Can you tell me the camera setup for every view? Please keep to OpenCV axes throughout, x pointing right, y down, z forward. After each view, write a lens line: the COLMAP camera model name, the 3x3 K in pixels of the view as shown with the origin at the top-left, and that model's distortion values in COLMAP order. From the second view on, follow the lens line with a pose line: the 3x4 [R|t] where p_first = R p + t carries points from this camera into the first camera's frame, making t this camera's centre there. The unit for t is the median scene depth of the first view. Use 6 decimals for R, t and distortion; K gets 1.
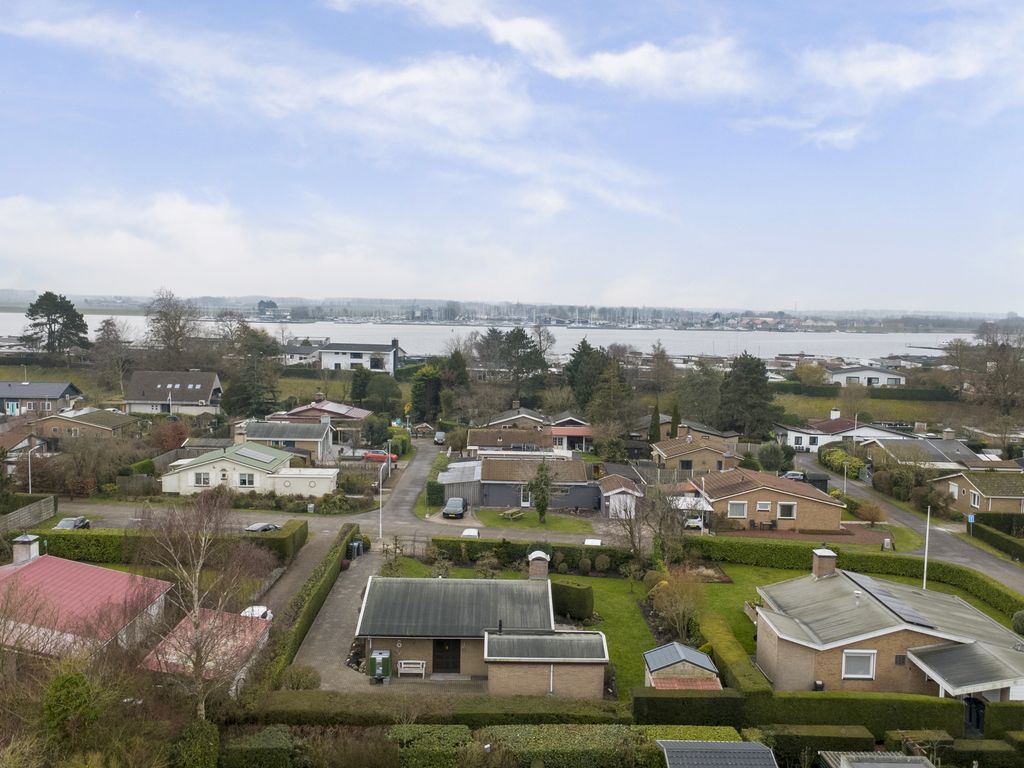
lens RADIAL K [[1004.6, 0, 506.5], [0, 1004.6, 385.0], [0, 0, 1]] dist [0.011415, 0.000000]
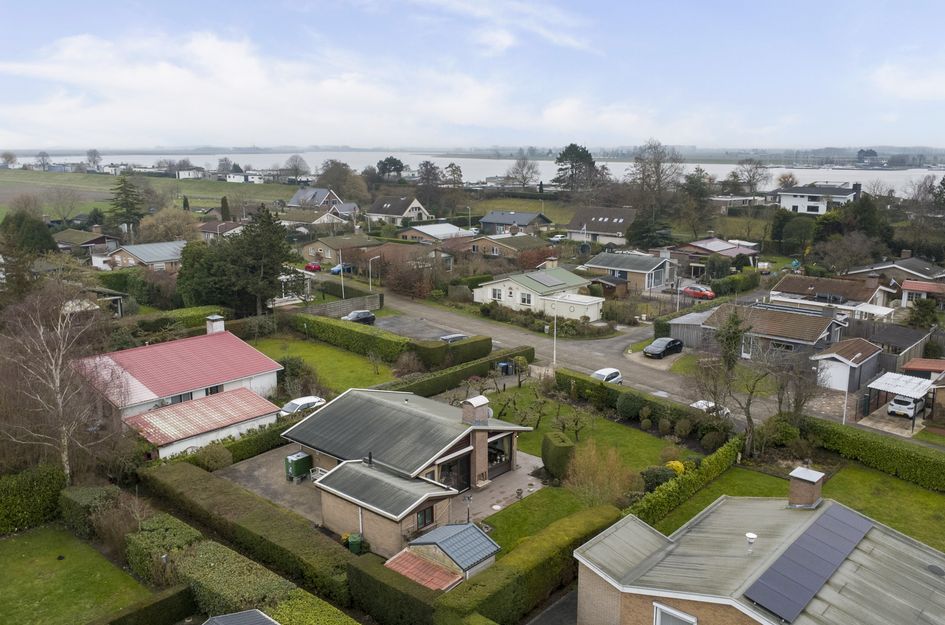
lens RADIAL K [[799.9, 0, 471.4], [0, 799.9, 313.6], [0, 0, 1]] dist [0.011505, 0.011651]
pose [[0.731049, 0.120205, -0.671653, 0.216265], [-0.043307, 0.990549, 0.130141, -0.005115], [0.680949, -0.066053, 0.729346, 0.178658]]
